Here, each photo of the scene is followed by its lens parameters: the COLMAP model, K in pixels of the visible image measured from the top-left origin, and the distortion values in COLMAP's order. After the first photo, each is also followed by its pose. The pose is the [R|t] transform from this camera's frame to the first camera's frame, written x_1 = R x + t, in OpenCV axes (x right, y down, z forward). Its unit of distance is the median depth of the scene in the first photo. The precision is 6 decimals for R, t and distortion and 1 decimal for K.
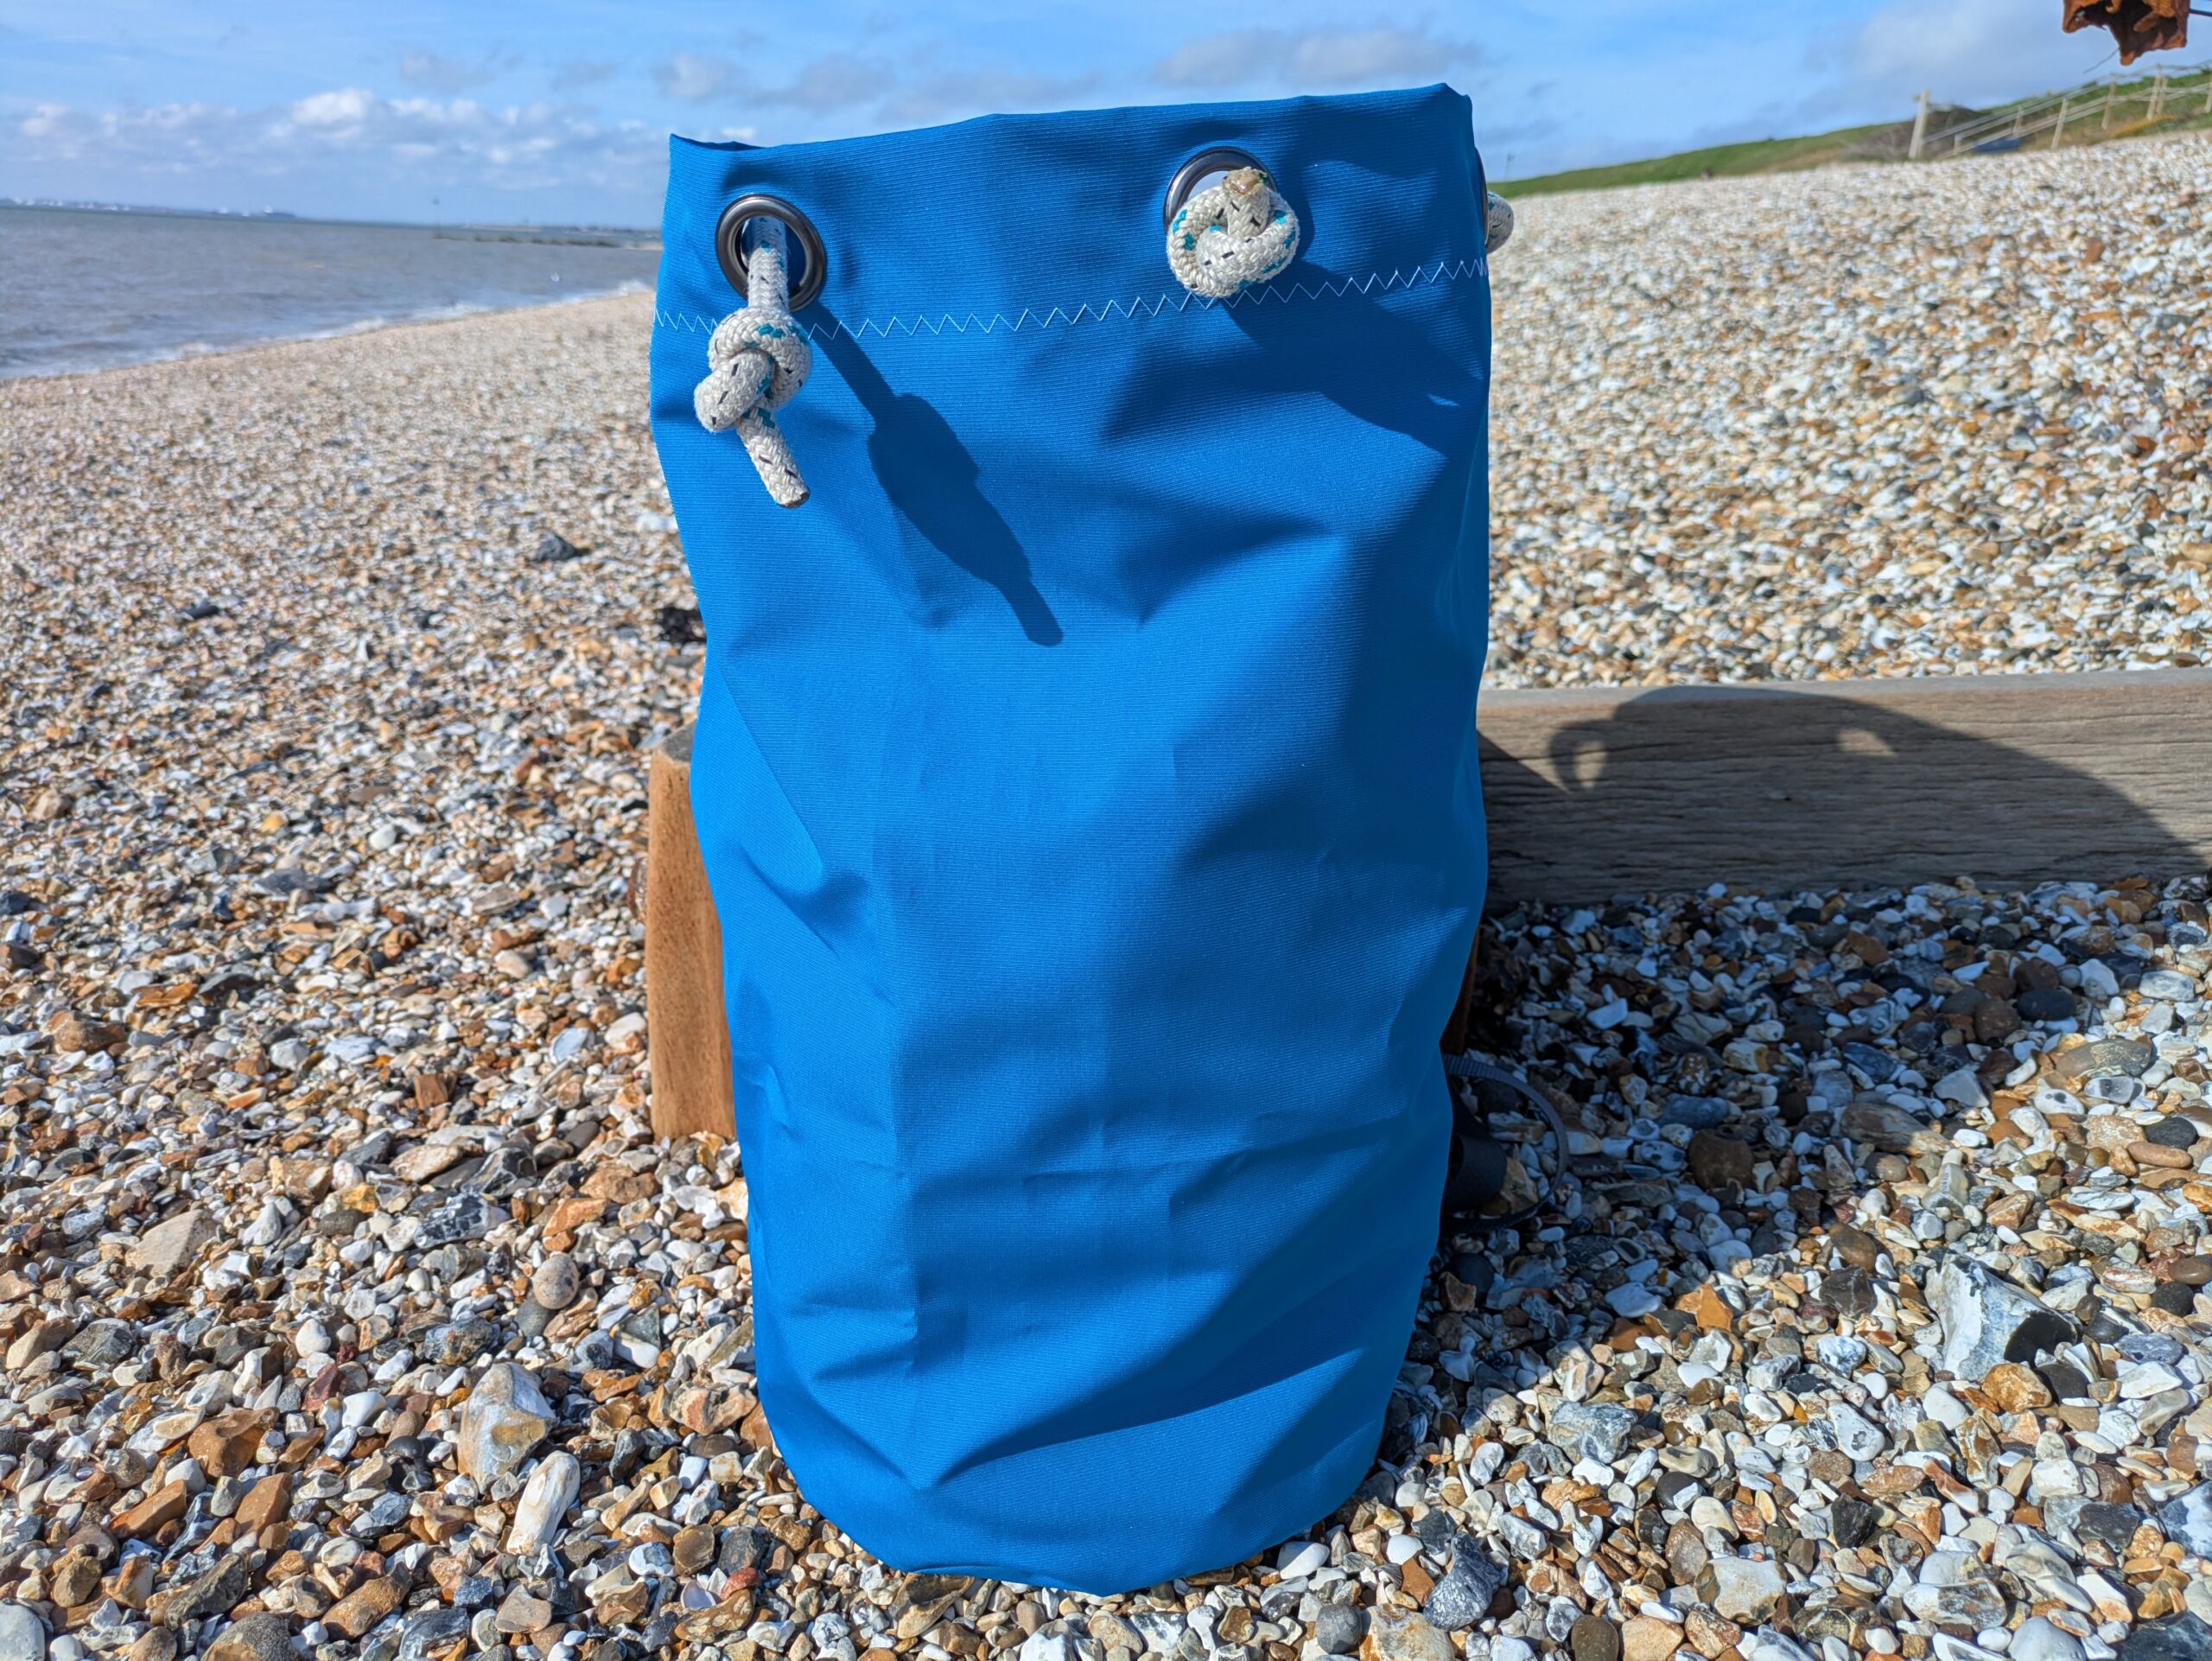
lens RADIAL K [[1679.3, 0, 1060.4], [0, 1679.3, 833.1], [0, 0, 1]] dist [0.041396, -0.059247]
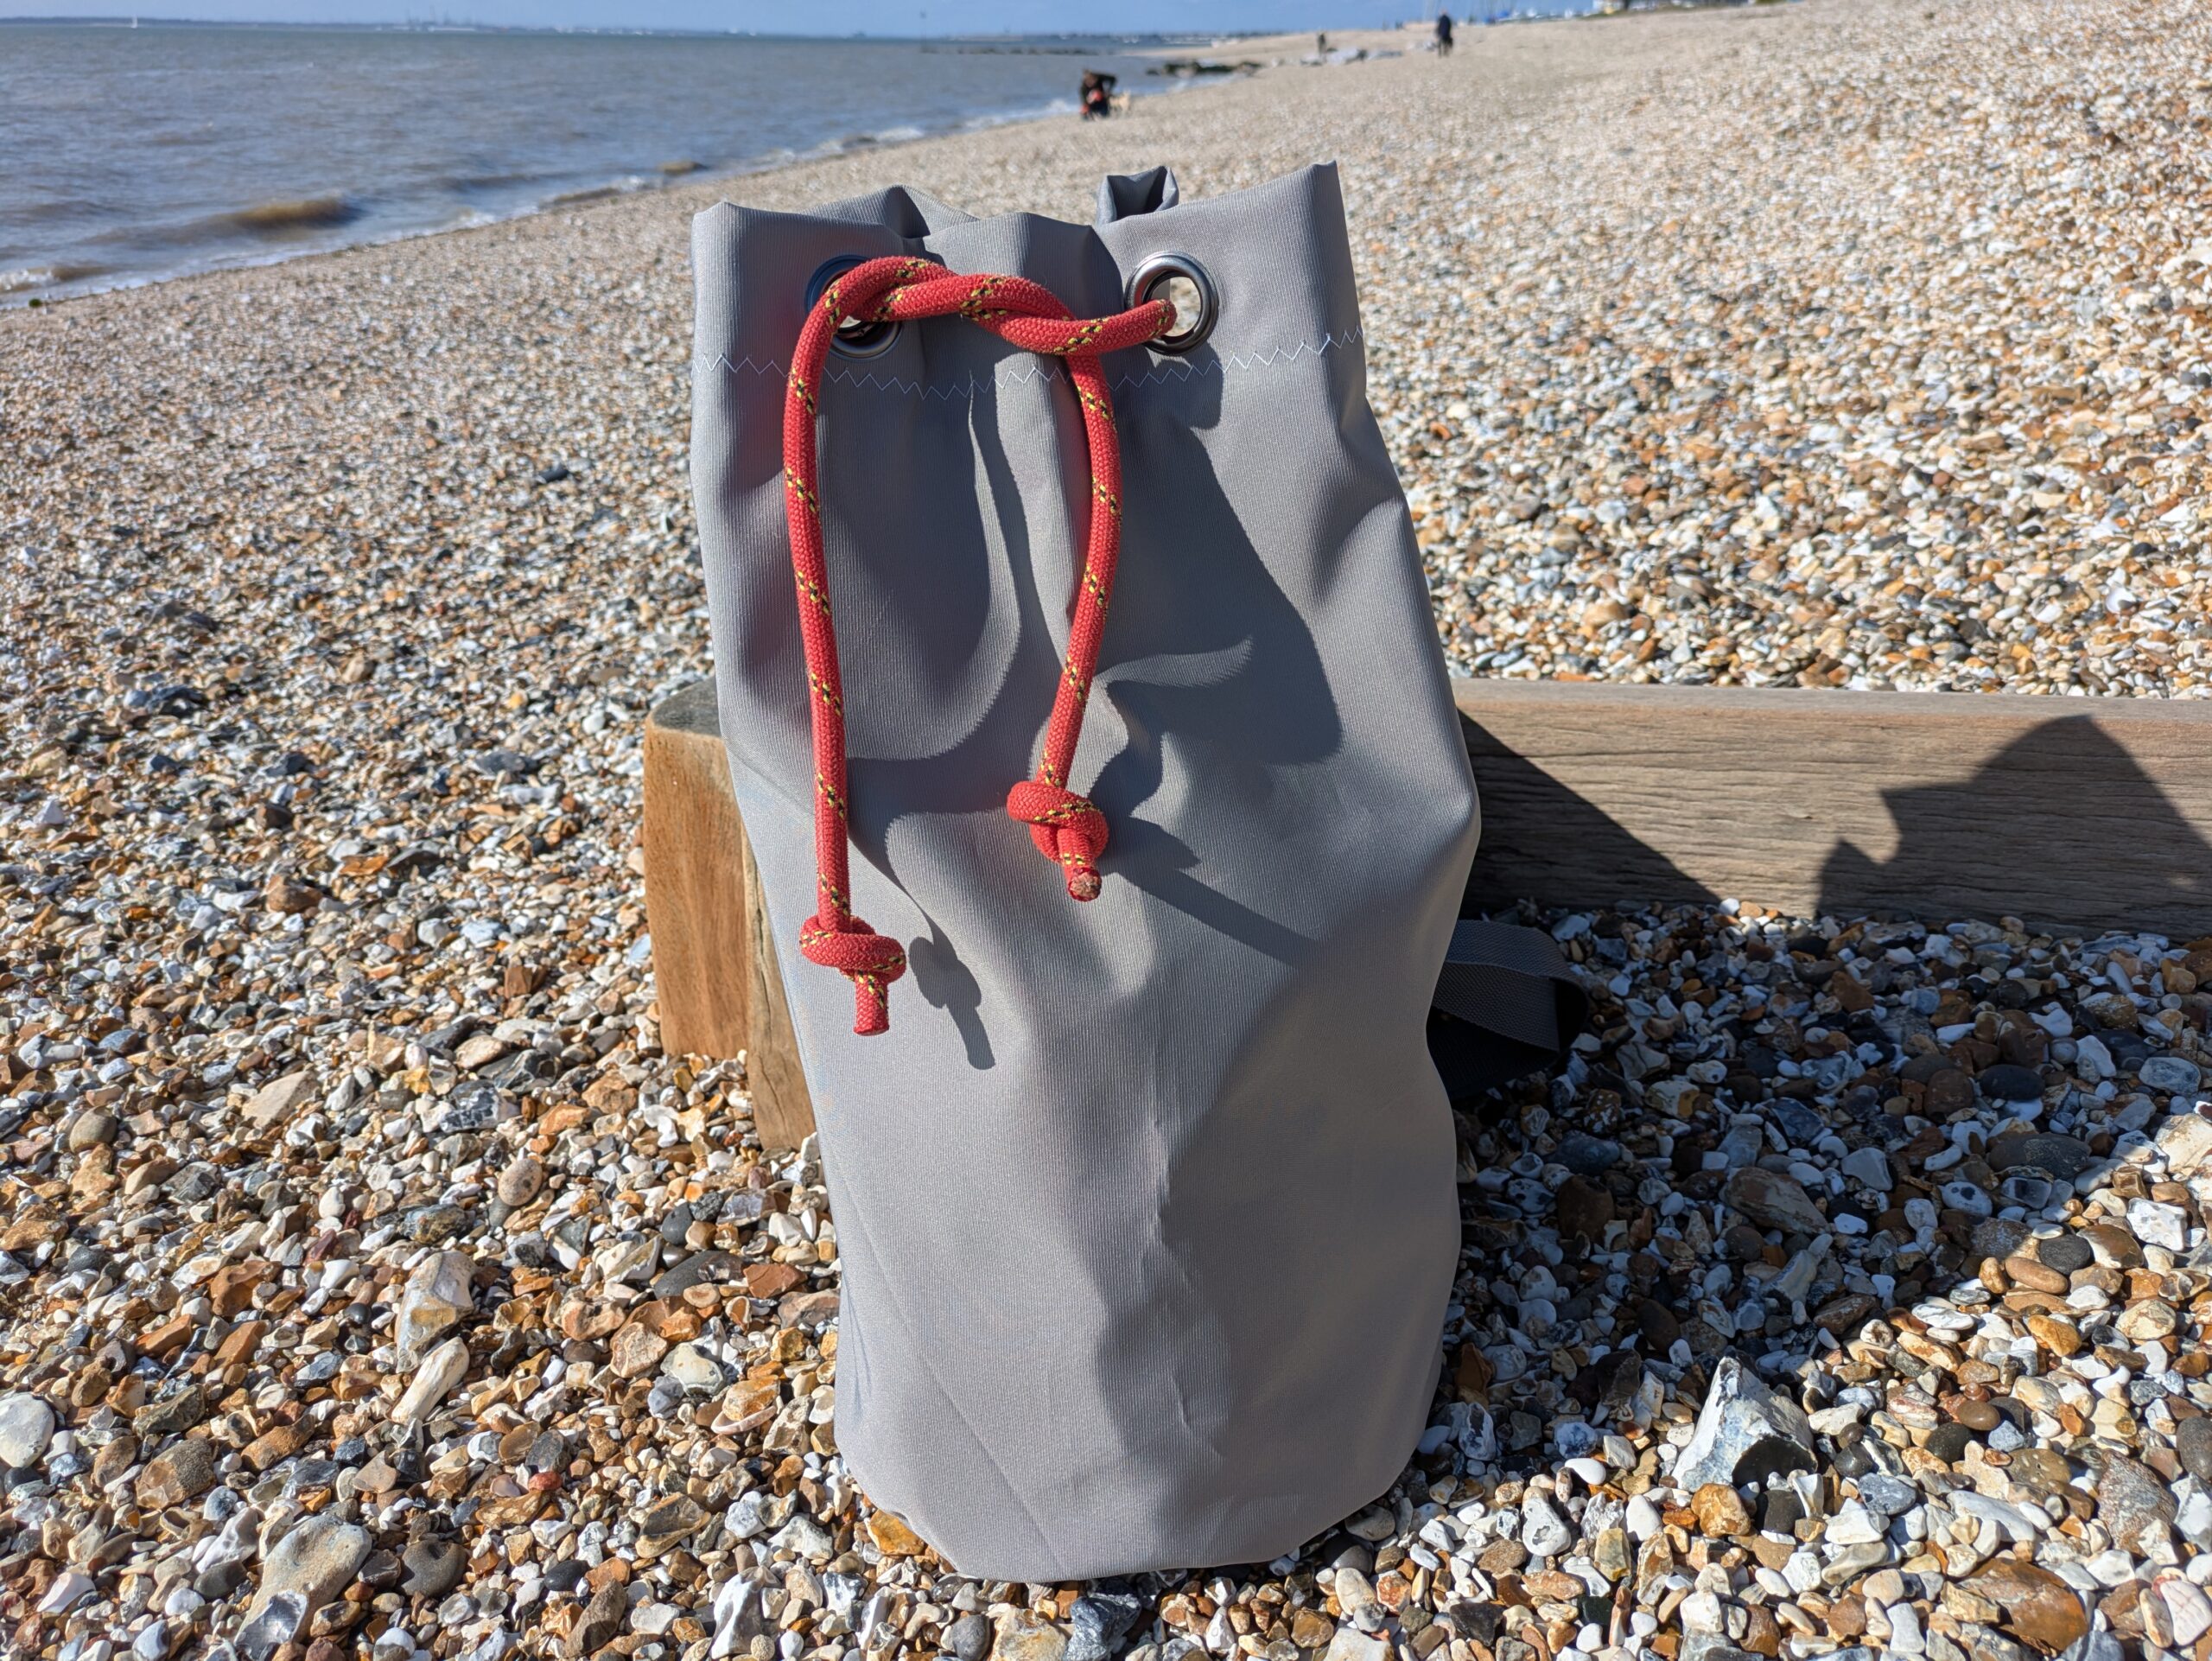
lens RADIAL K [[1677.9, 0, 1108.2], [0, 1677.9, 831.7], [0, 0, 1]] dist [0.051907, -0.079310]
pose [[0.968108, 0.076608, -0.238532, 0.245976], [-0.050814, 0.992354, 0.112477, -0.085589], [0.245325, -0.096769, 0.964599, 0.010242]]
